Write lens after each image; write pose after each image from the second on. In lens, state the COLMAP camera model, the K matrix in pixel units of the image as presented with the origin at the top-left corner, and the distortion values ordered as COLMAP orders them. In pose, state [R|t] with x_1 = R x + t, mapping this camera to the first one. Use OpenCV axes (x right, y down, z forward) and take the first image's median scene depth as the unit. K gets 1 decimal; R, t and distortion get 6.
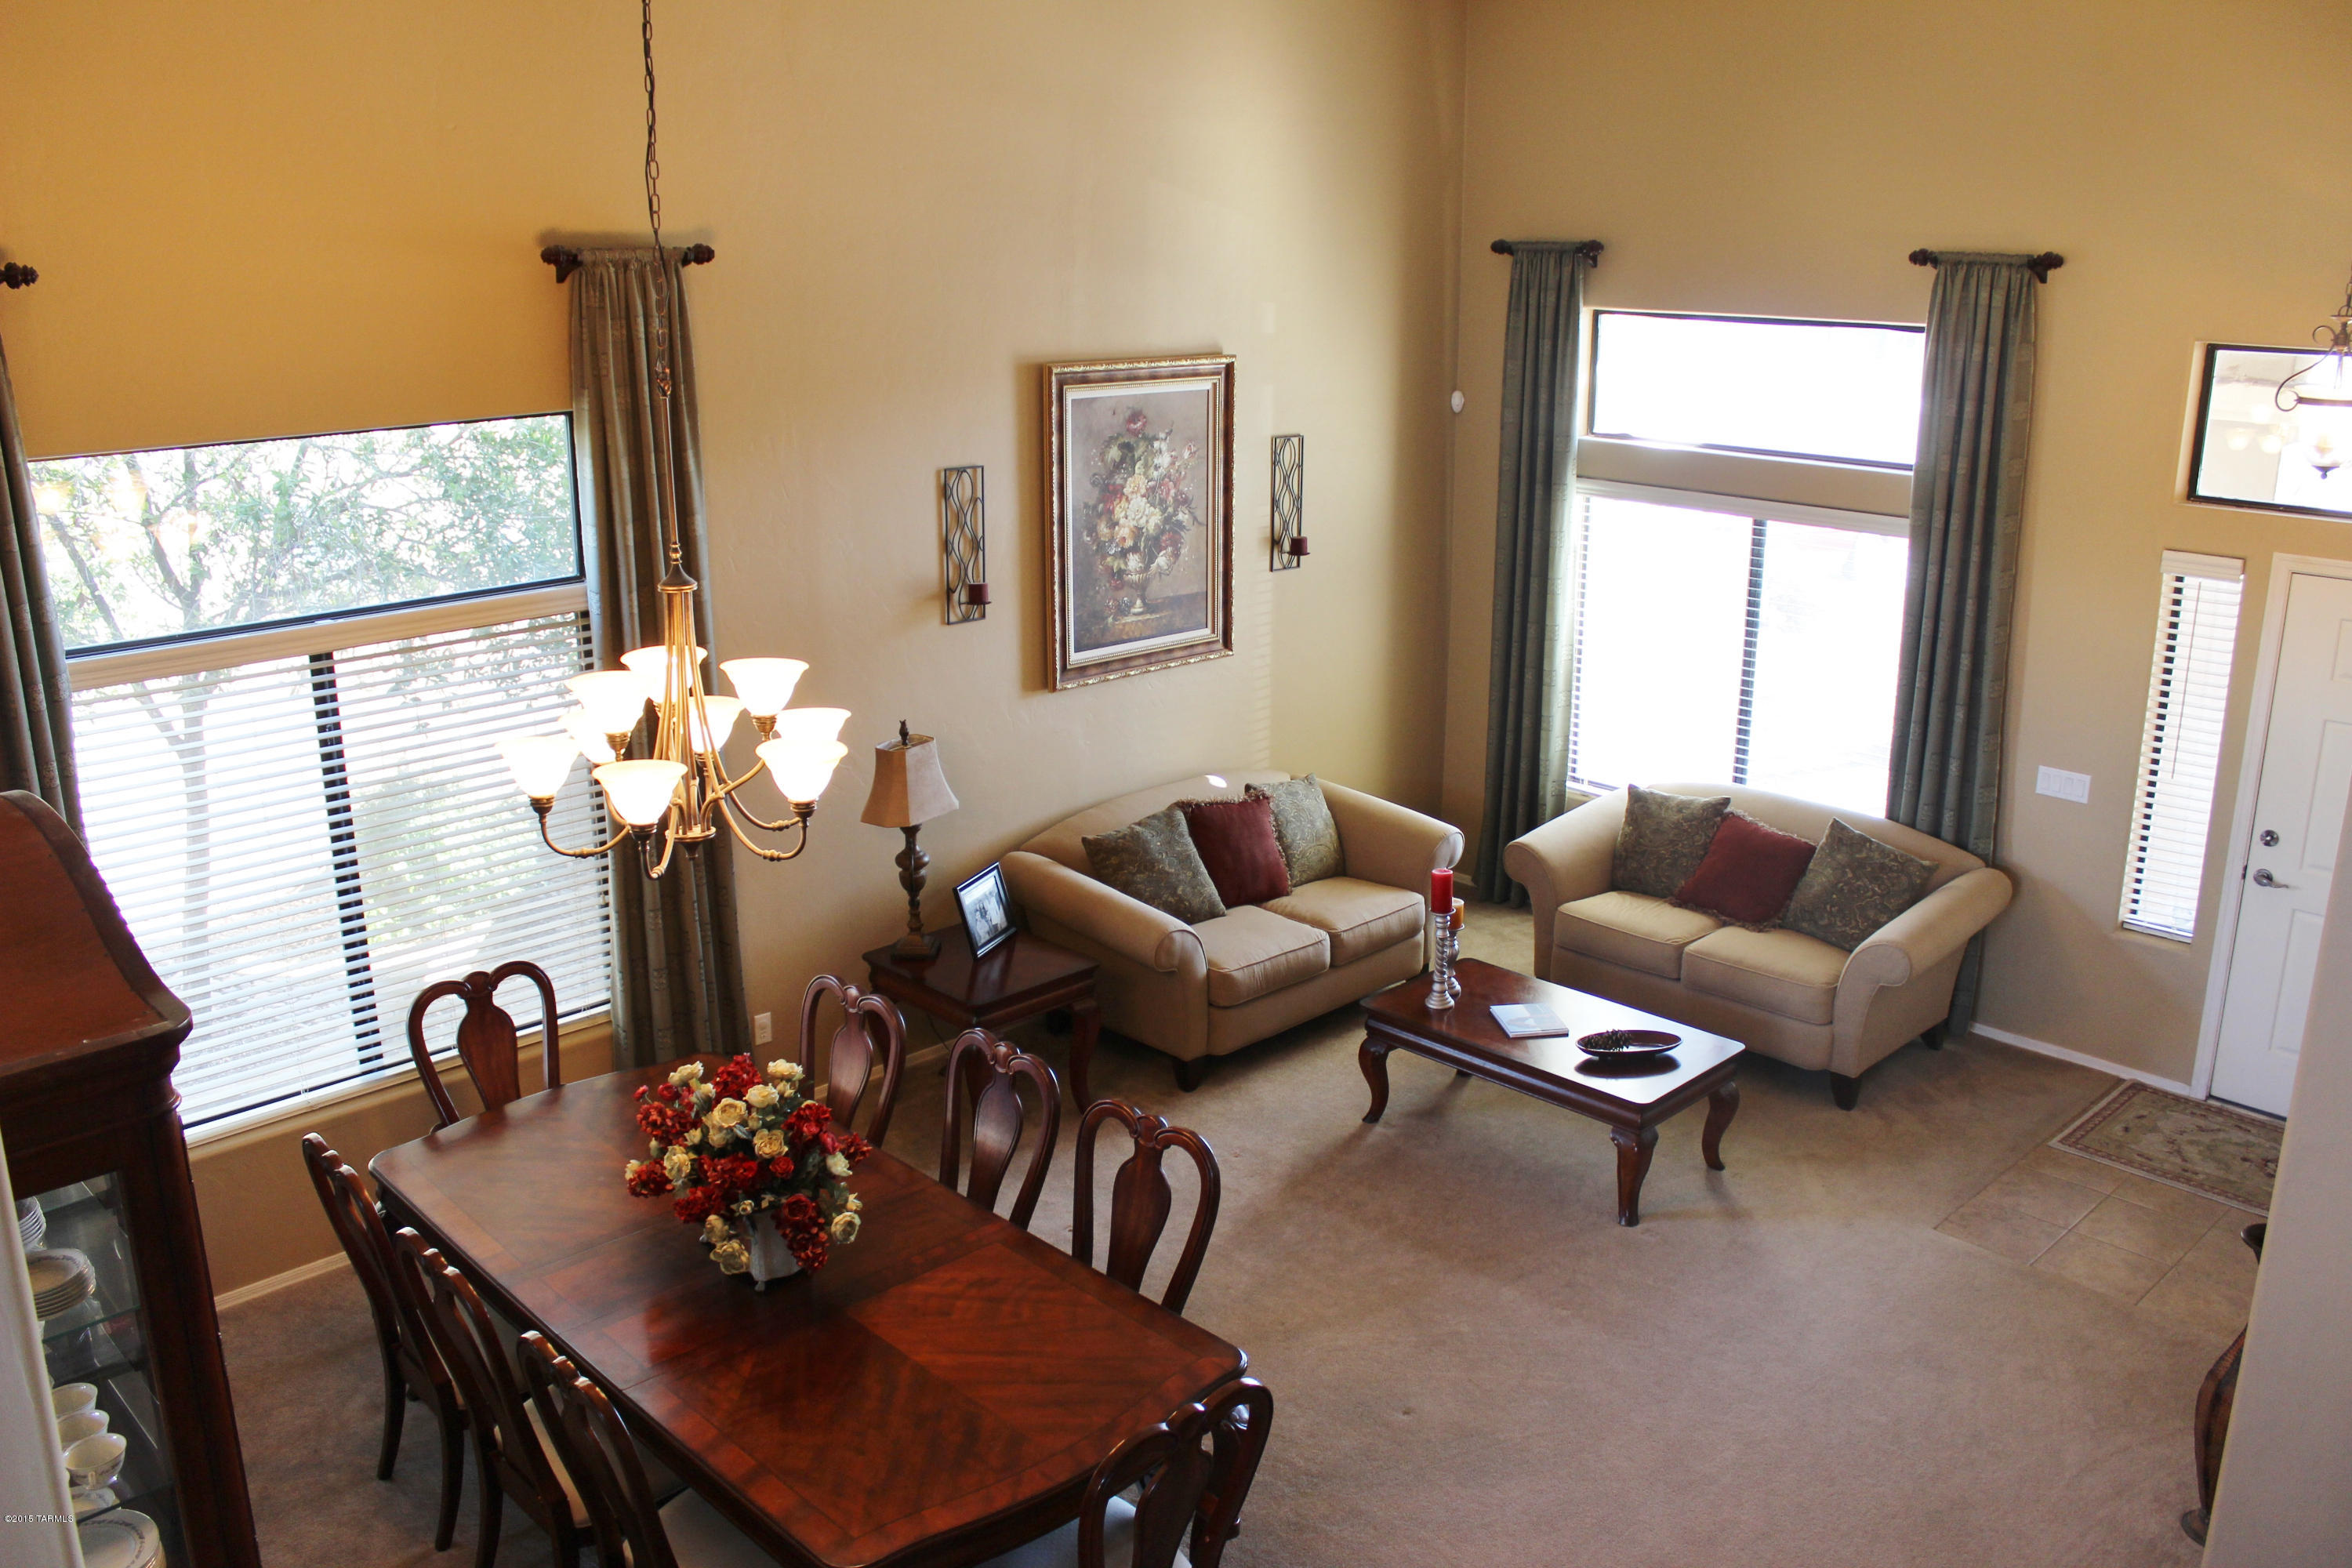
lens RADIAL K [[1935.5, 0, 1176.0], [0, 1935.5, 784.0], [0, 0, 1]] dist [-0.165579, 0.142590]
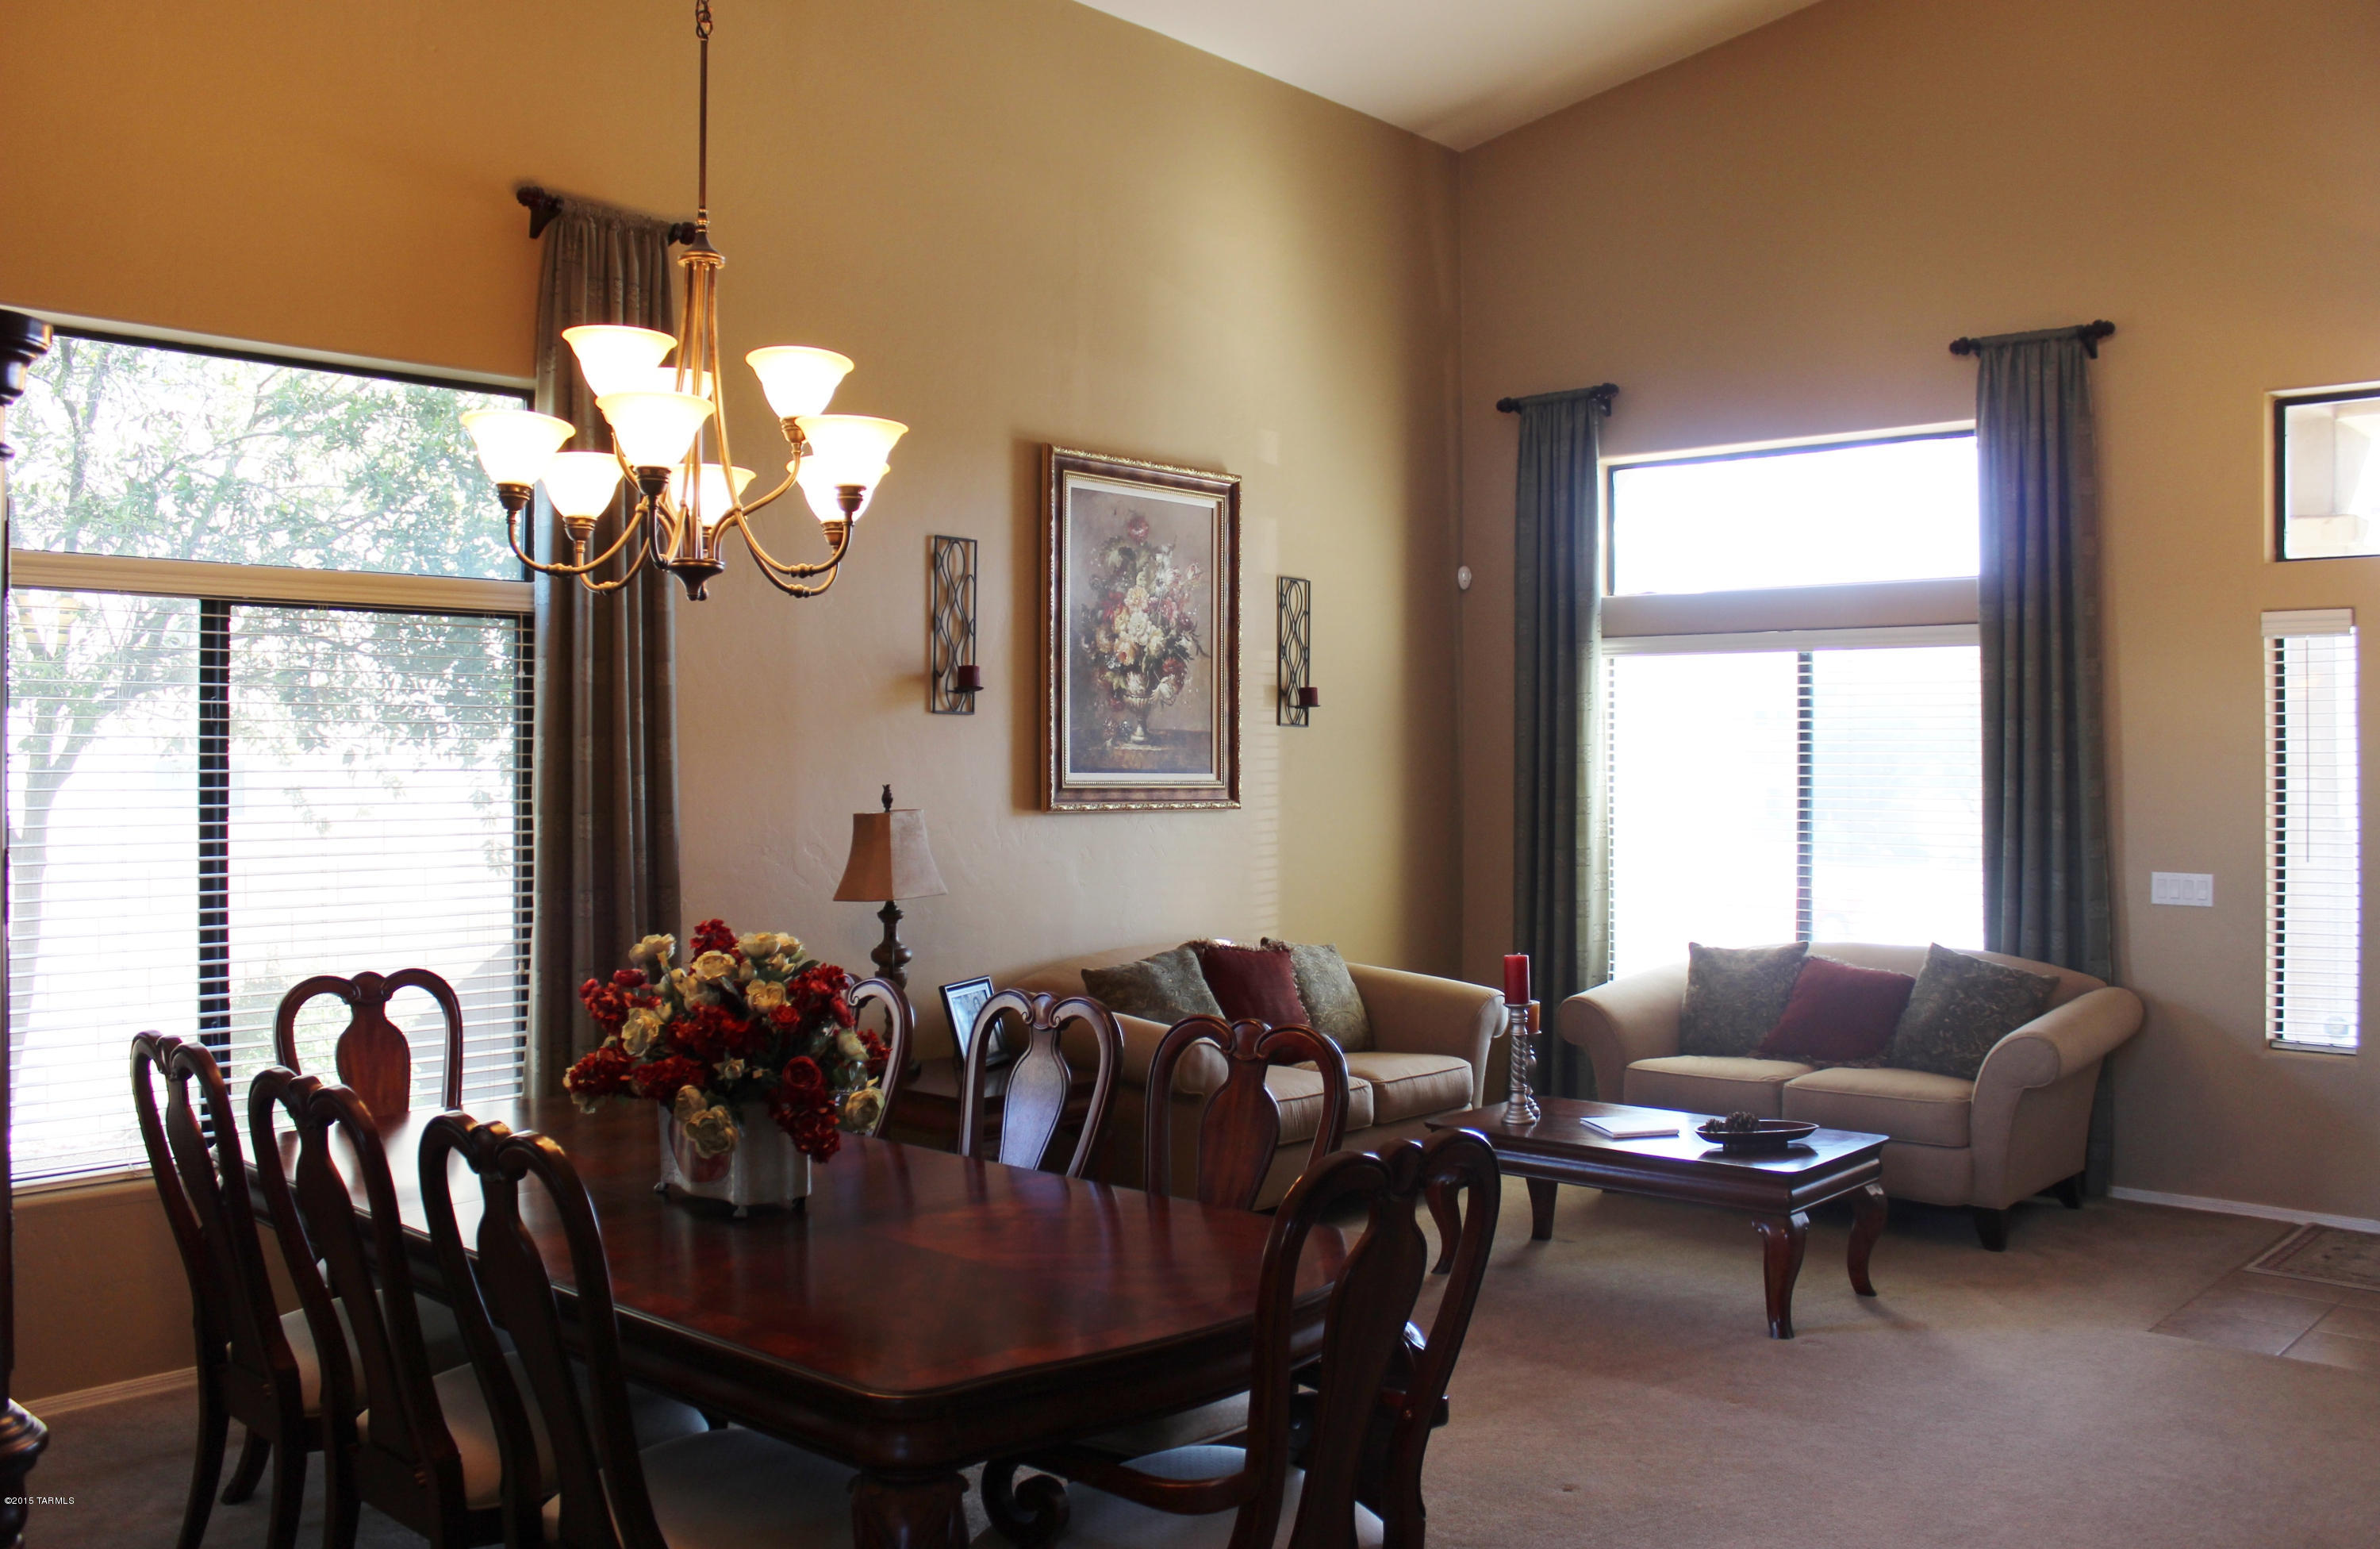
lens RADIAL K [[1998.6, 0, 1190.0], [0, 1998.6, 774.5], [0, 0, 1]] dist [-0.167095, 0.141240]
pose [[0.998152, 0.000697, 0.060769, -0.053731], [0.015997, 0.961661, -0.273774, 0.184515], [-0.058629, 0.274240, 0.959872, 0.123983]]
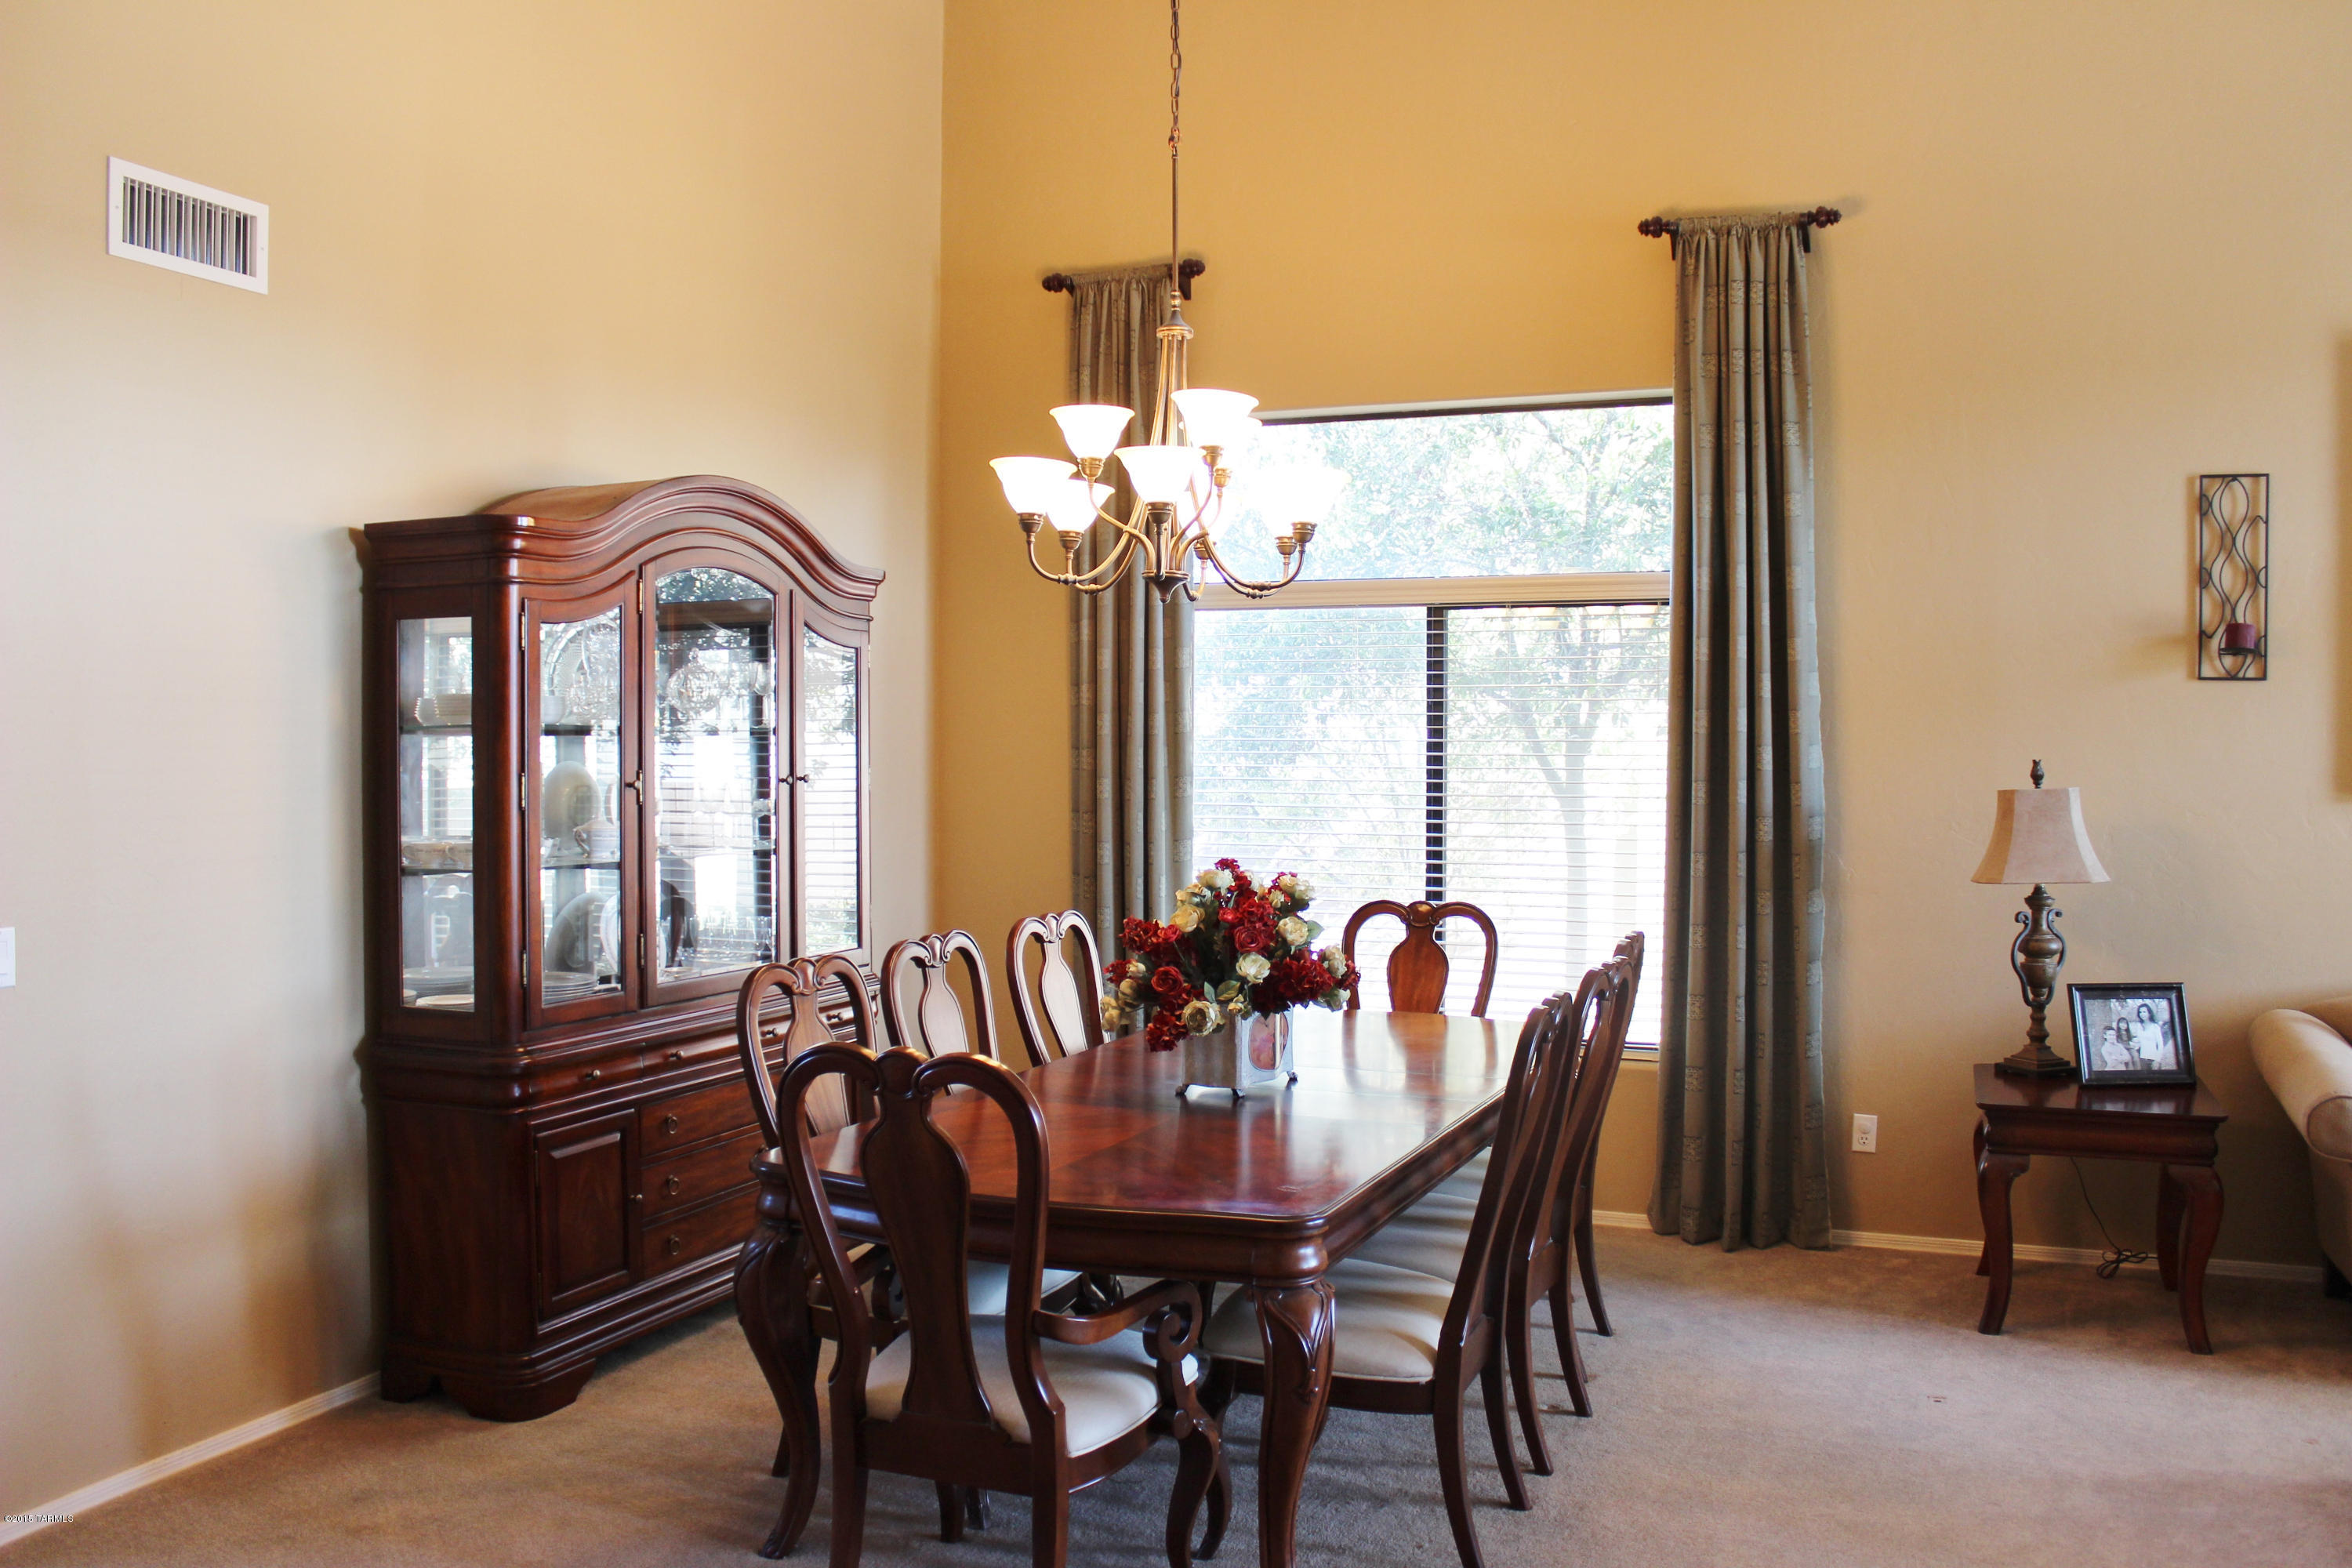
lens RADIAL K [[1935.5, 0, 1176.0], [0, 1935.5, 784.0], [0, 0, 1]] dist [-0.165579, 0.142590]
pose [[0.403949, 0.023594, -0.914477, 0.373685], [-0.259742, 0.961482, -0.089928, 0.122272], [0.877131, 0.273854, 0.394518, 0.345543]]
